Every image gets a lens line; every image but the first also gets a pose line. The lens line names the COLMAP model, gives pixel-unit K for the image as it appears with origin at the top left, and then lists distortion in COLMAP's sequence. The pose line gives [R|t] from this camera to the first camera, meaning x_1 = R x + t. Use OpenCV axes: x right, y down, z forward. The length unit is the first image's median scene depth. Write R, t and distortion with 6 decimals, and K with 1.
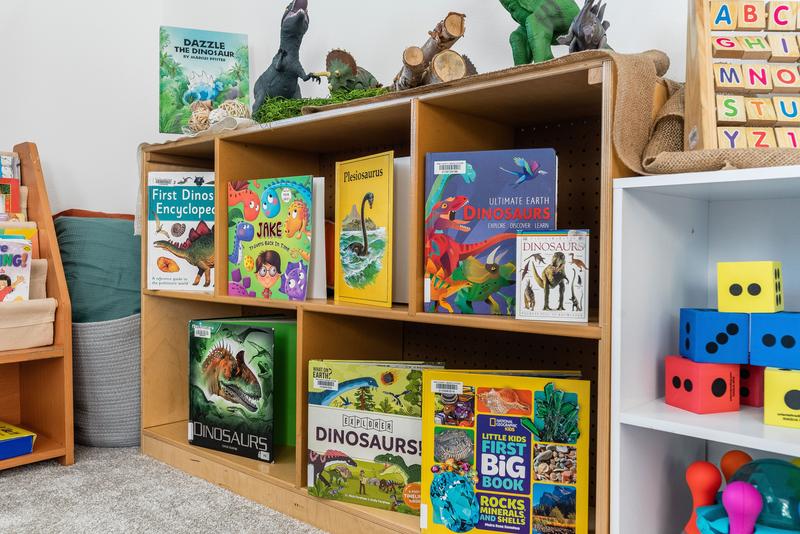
lens RADIAL K [[660.0, 0, 406.8], [0, 660.0, 268.0], [0, 0, 1]] dist [0.002191, -0.000897]
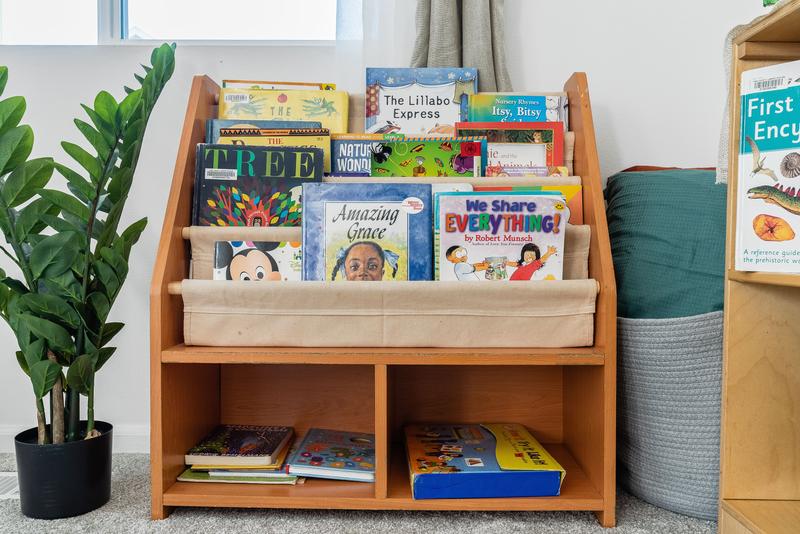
lens RADIAL K [[660.0, 0, 406.1], [0, 660.0, 264.8], [0, 0, 1]] dist [0.002191, -0.000897]
pose [[0.657798, 0.019009, -0.752954, -0.132497], [-0.024727, 0.999688, 0.003636, 0.030430], [0.752788, 0.016227, 0.658063, 0.365438]]
